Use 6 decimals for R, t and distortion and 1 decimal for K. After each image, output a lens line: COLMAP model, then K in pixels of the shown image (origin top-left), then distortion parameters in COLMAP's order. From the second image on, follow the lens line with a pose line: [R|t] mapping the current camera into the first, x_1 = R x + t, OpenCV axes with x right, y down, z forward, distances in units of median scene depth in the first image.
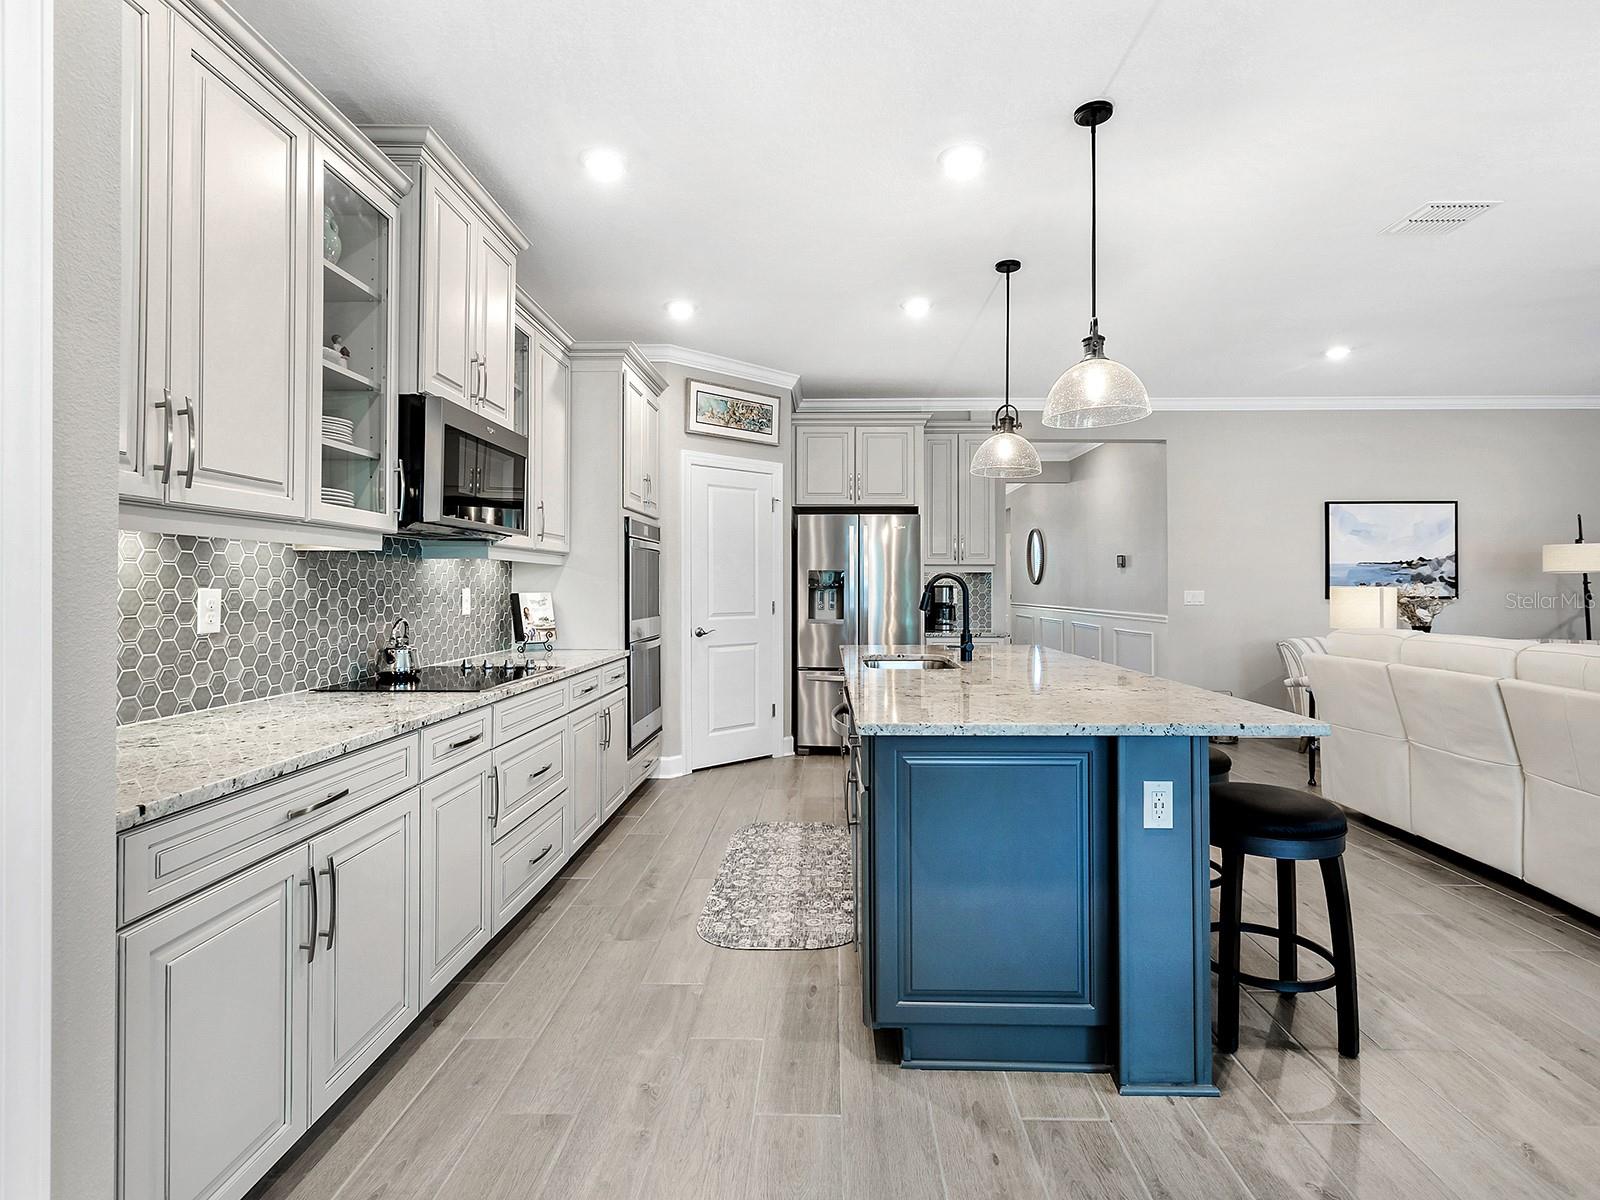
lens RADIAL K [[812.6, 0, 804.8], [0, 812.6, 580.6], [0, 0, 1]] dist [0.001106, 0.001943]
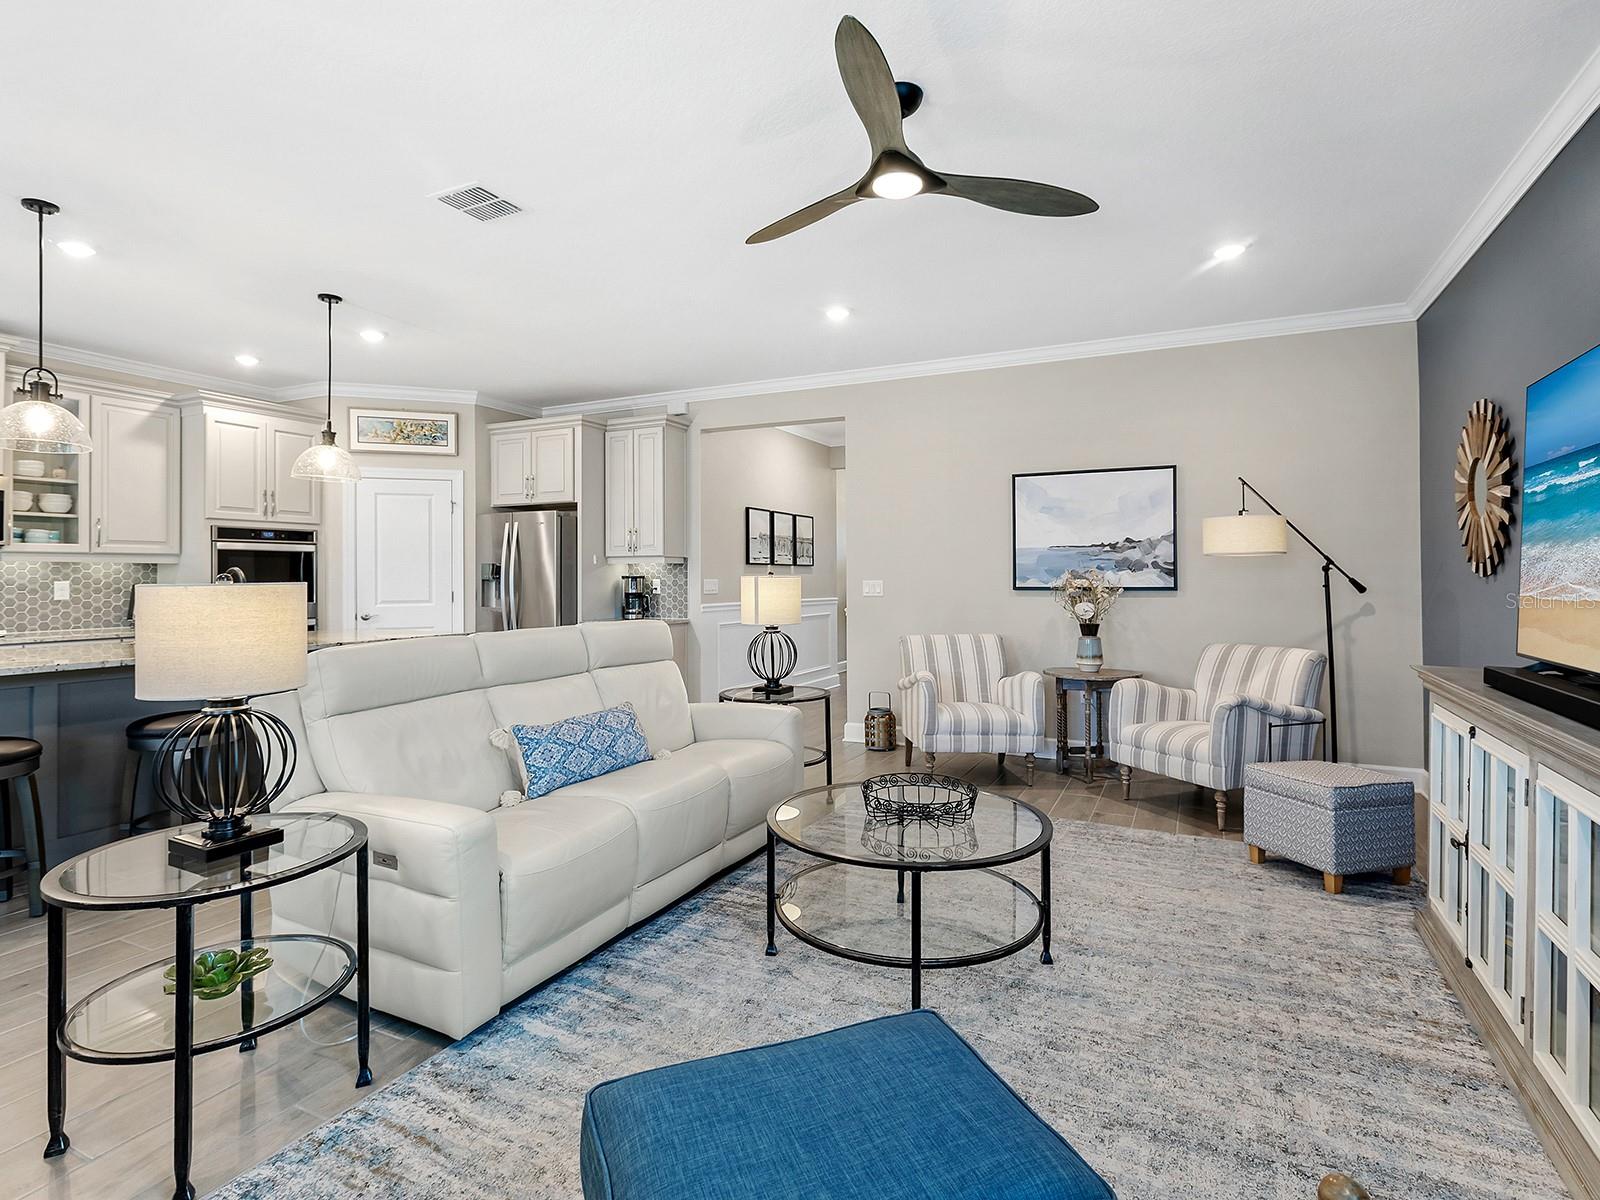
lens RADIAL K [[812.6, 0, 806.6], [0, 812.6, 587.3], [0, 0, 1]] dist [0.001106, 0.001943]
pose [[0.911427, 0.000919, -0.411461, 1.256794], [0.008053, 0.999766, 0.020071, 0.001840], [0.411383, -0.021607, 0.911207, 0.218454]]
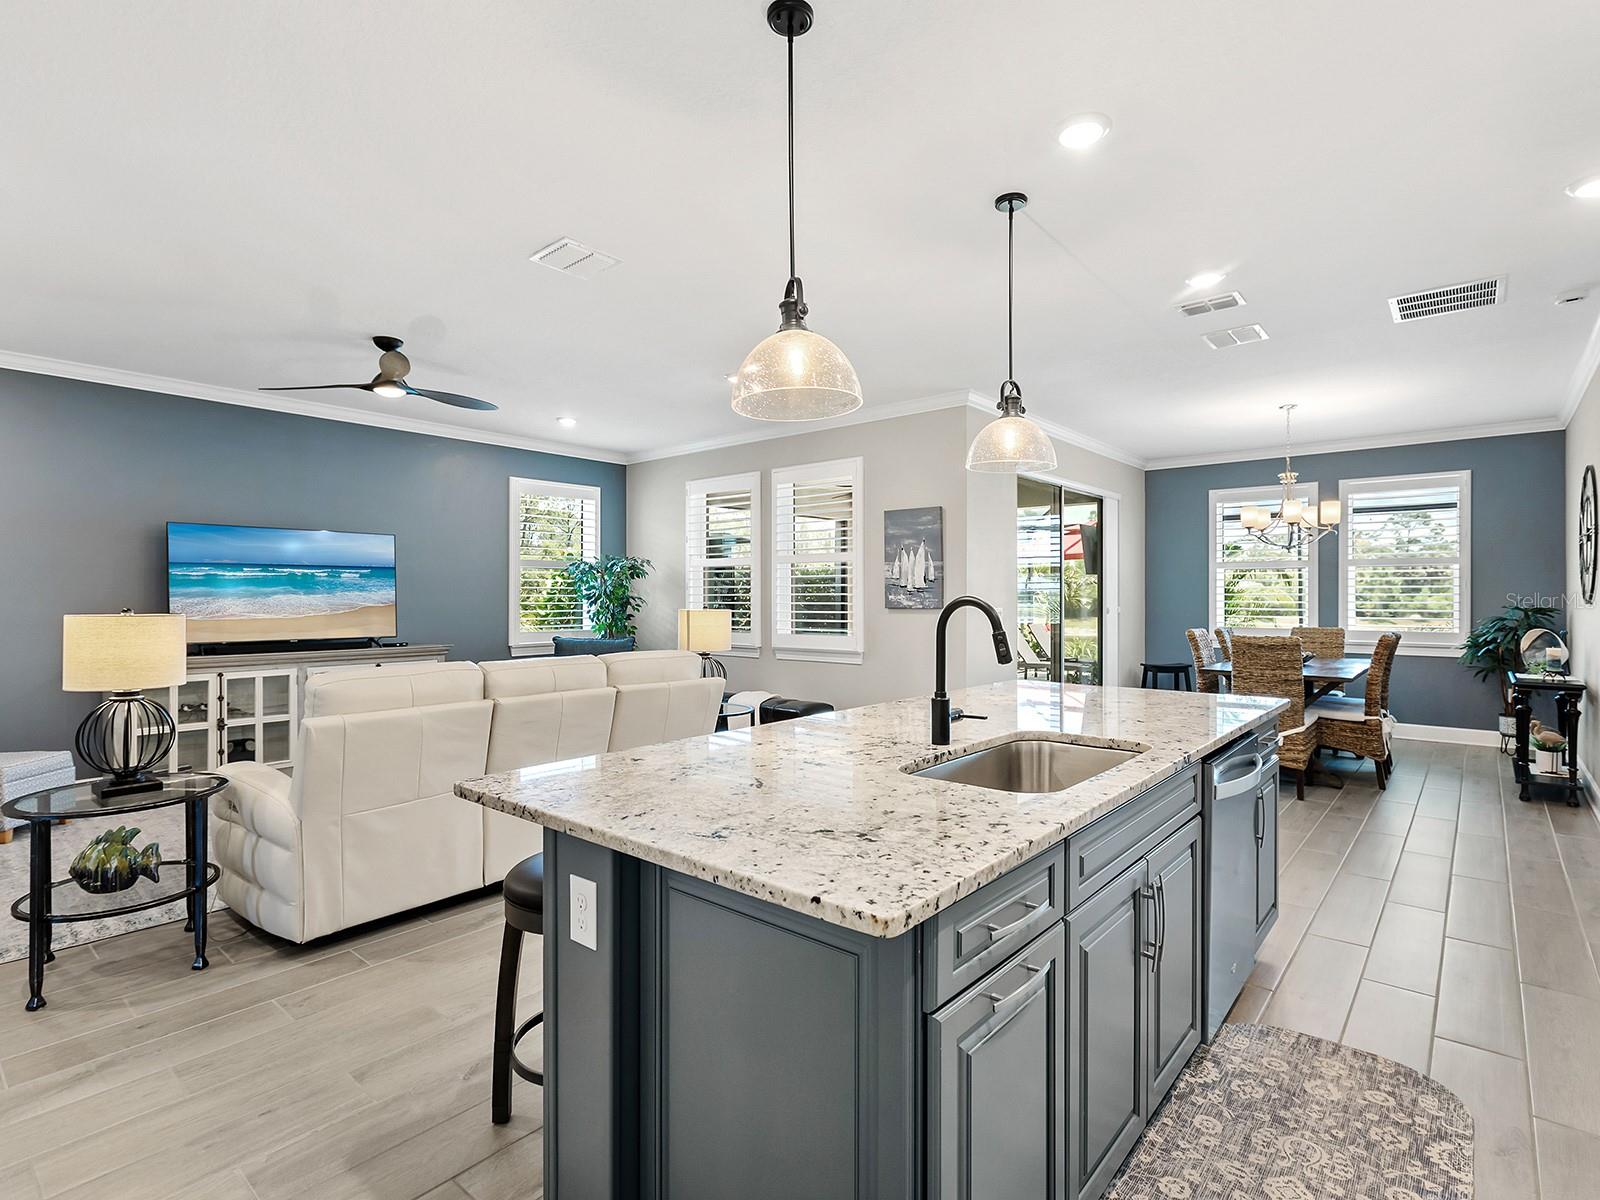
lens RADIAL K [[812.6, 0, 812.9], [0, 812.6, 595.6], [0, 0, 1]] dist [0.001106, 0.001943]
pose [[-0.789735, 0.000276, 0.613448, -0.081965], [-0.004829, 0.999966, -0.006666, -0.006136], [-0.613429, -0.008227, -0.789707, 1.343760]]
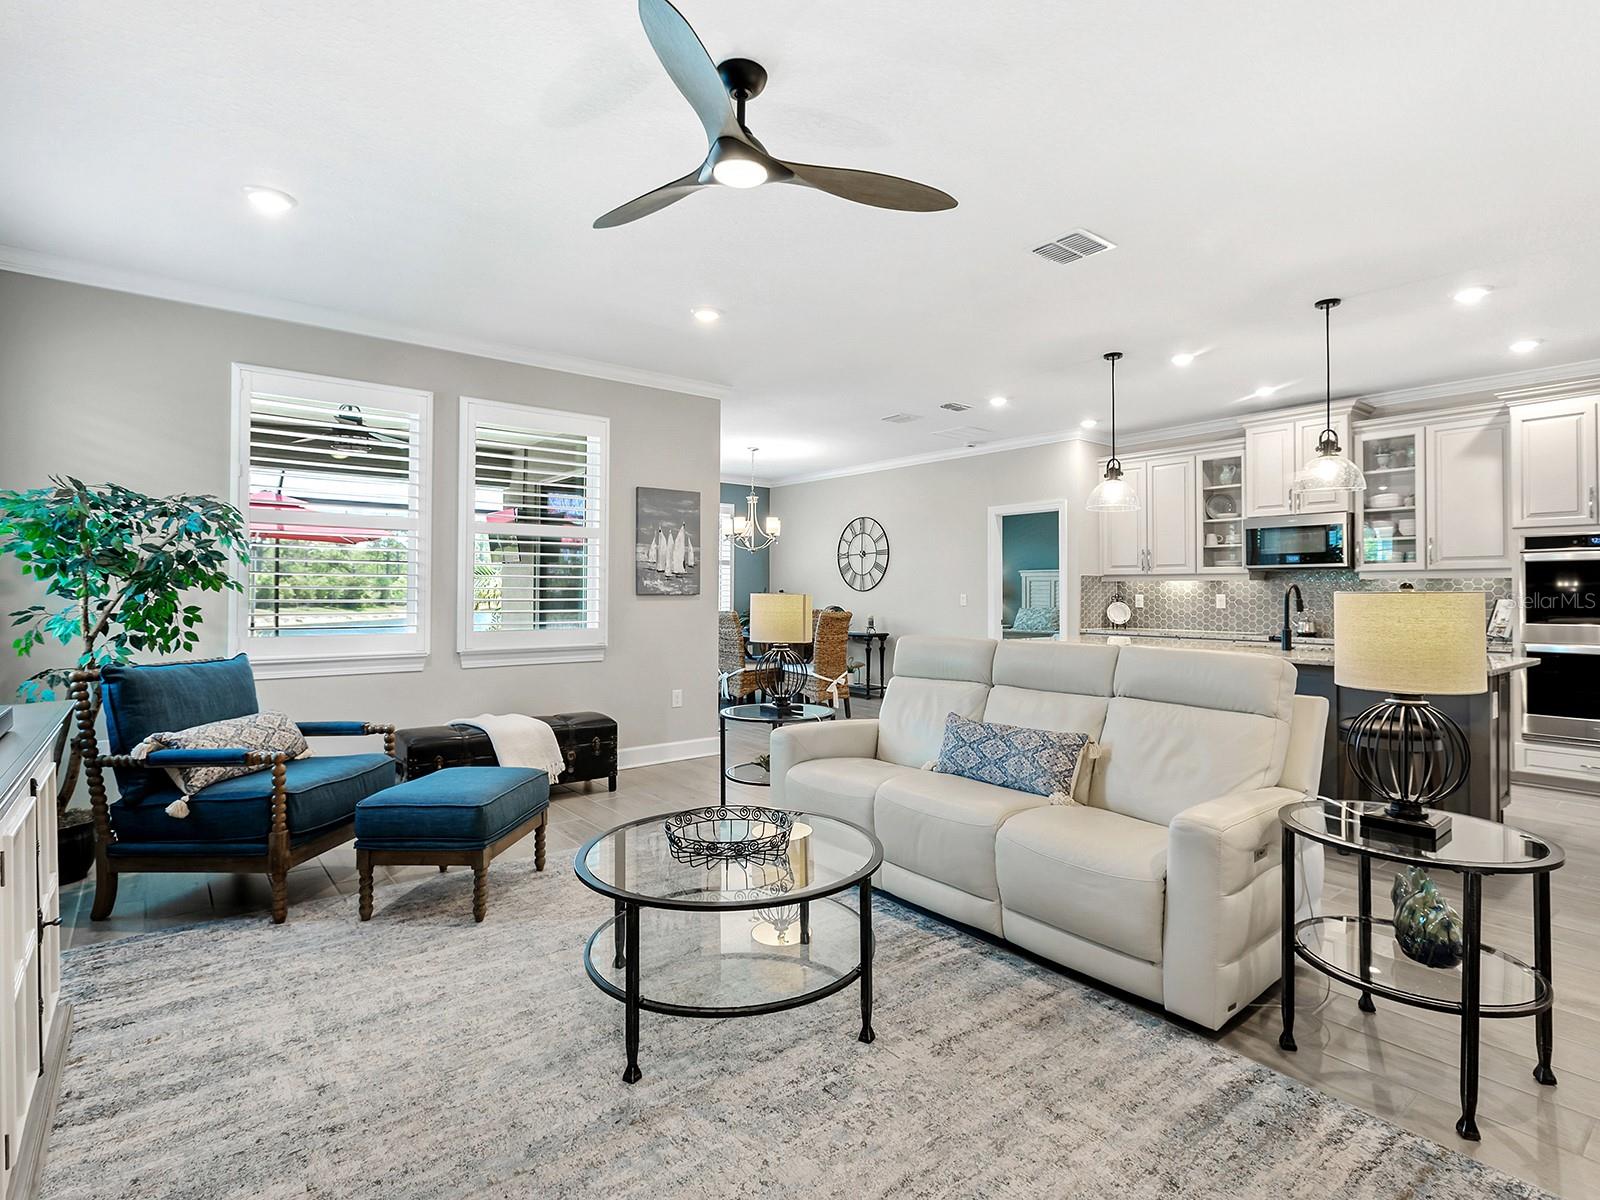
lens RADIAL K [[812.6, 0, 824.4], [0, 812.6, 581.8], [0, 0, 1]] dist [0.001106, 0.001943]
pose [[-0.750878, -0.012755, -0.660318, 1.408343], [0.000698, 0.999798, -0.020106, 0.012866], [0.660441, -0.015558, -0.750717, 1.298863]]
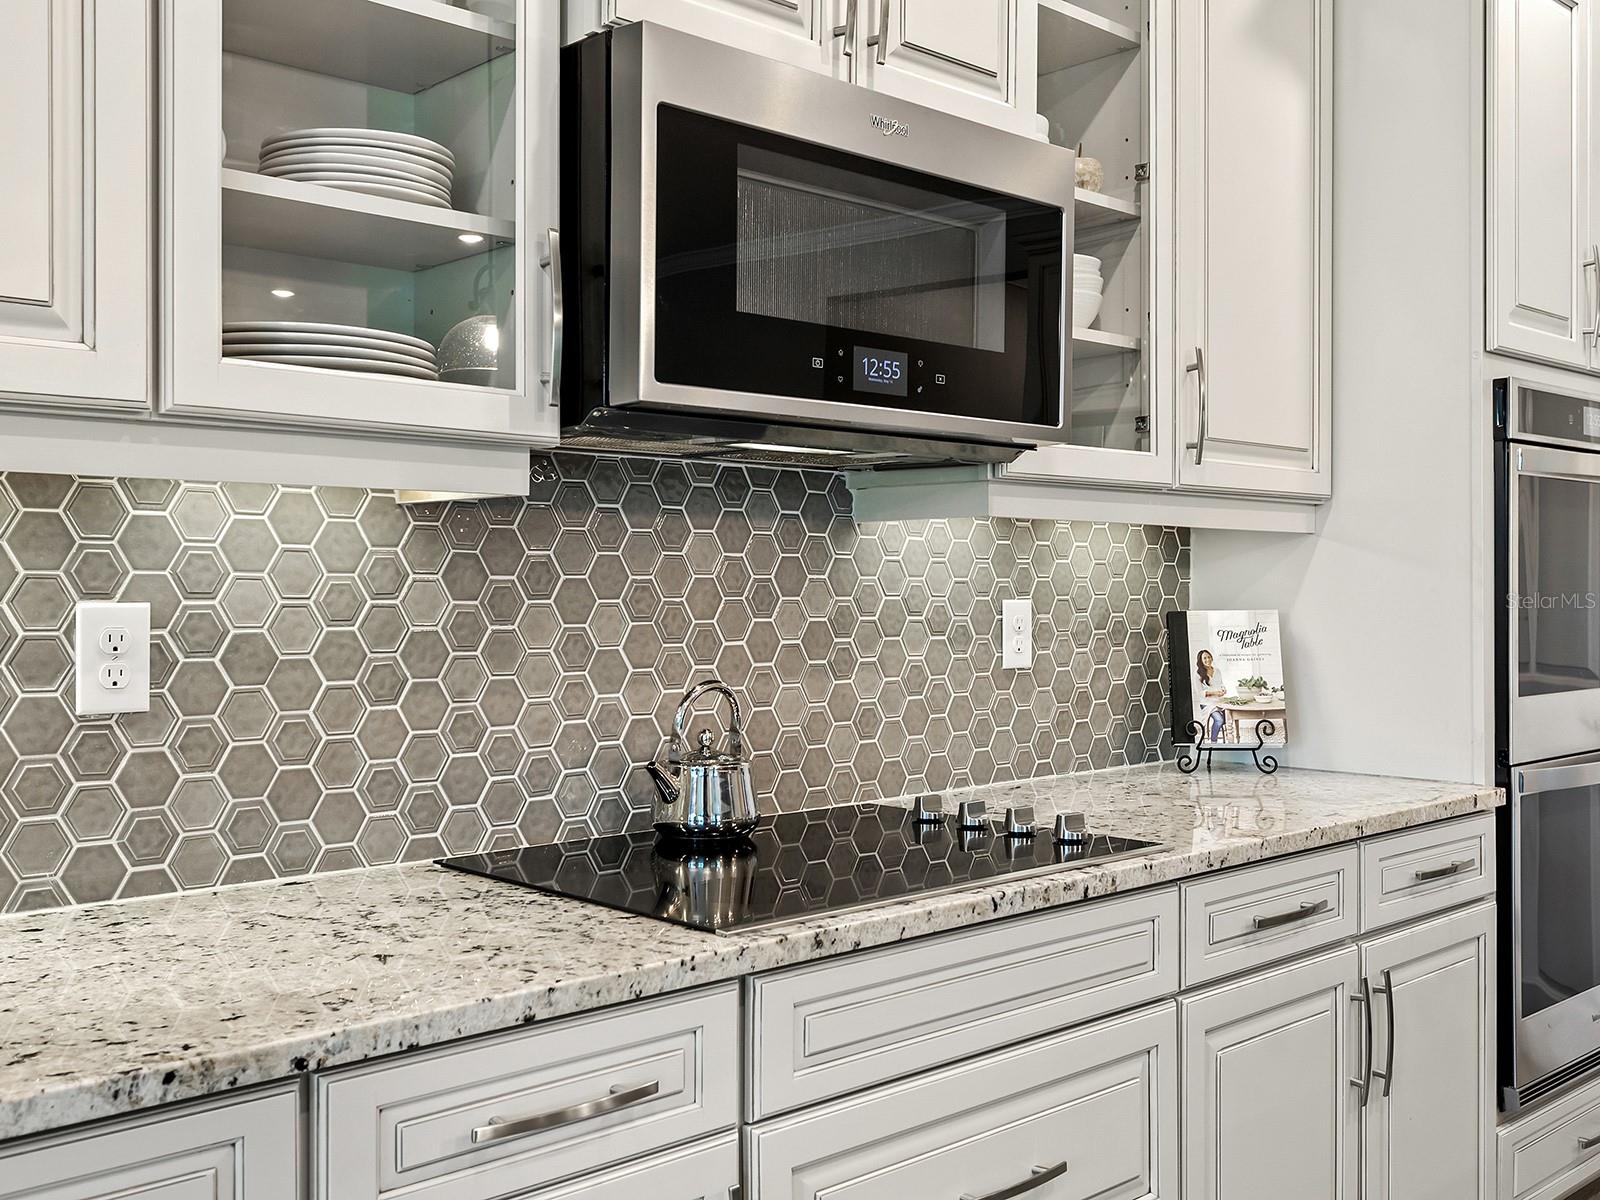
lens RADIAL K [[1490.6, 0, 756.3], [0, 1490.6, 589.4], [0, 0, 1]] dist [-0.037363, 0.000000]
pose [[0.679563, -0.005574, -0.733596, 0.013468], [0.009311, 0.999956, 0.001027, 0.002925], [0.733558, -0.007528, 0.679585, 0.399981]]
